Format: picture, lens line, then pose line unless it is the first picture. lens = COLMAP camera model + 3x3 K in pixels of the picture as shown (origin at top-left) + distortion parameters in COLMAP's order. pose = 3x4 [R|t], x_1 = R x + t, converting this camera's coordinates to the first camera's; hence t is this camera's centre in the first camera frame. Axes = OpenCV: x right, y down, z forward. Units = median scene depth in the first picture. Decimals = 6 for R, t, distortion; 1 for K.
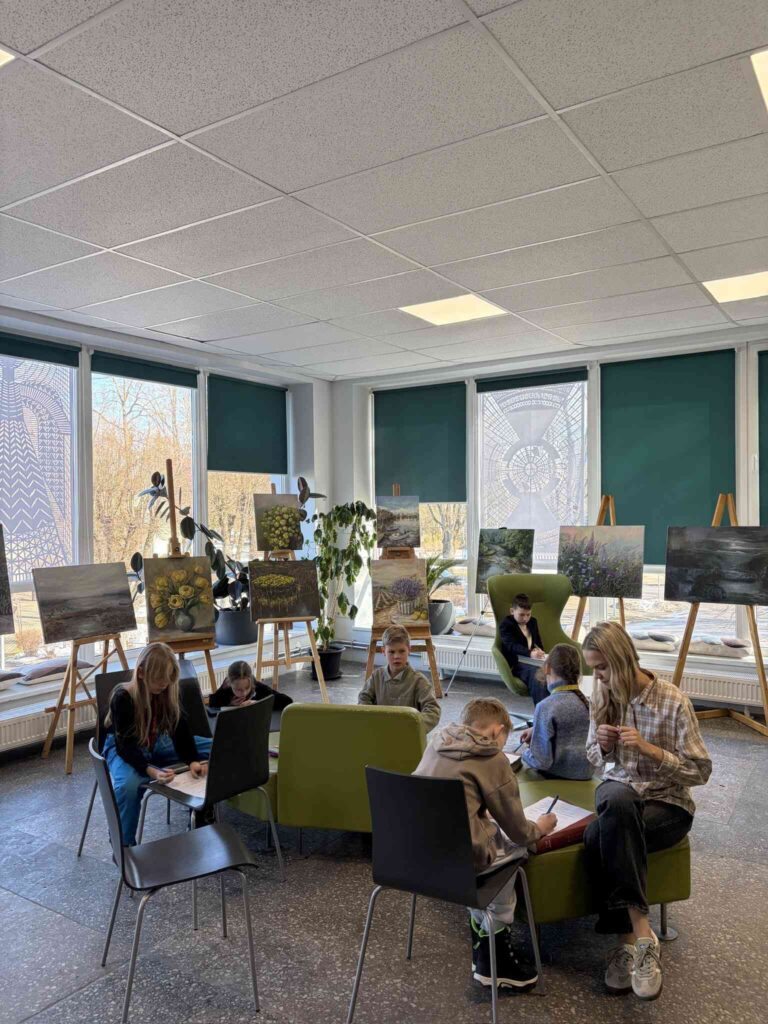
lens RADIAL K [[784.6, 0, 384.7], [0, 784.6, 515.1], [0, 0, 1]] dist [0.056713, -0.060413]
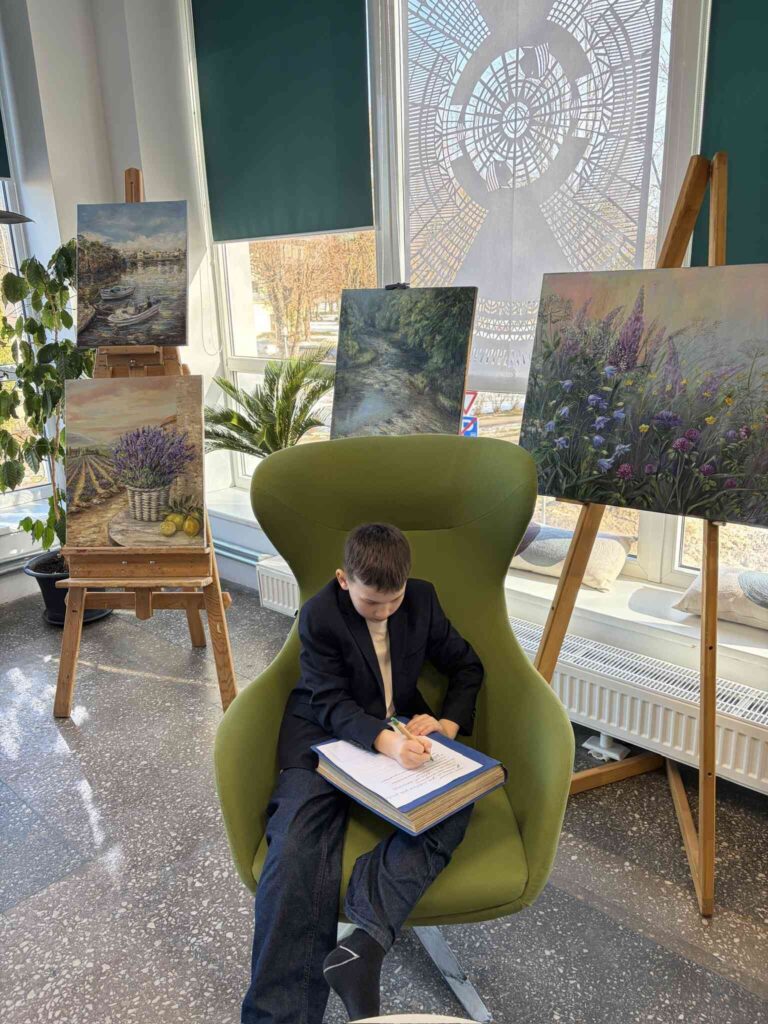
lens RADIAL K [[784.6, 0, 387.7], [0, 784.6, 519.2], [0, 0, 1]] dist [0.056713, -0.060413]
pose [[0.986728, 0.026633, -0.160183, 0.215038], [0.018607, 0.961416, 0.274469, 0.020198], [0.161312, -0.273807, 0.948160, 0.664573]]
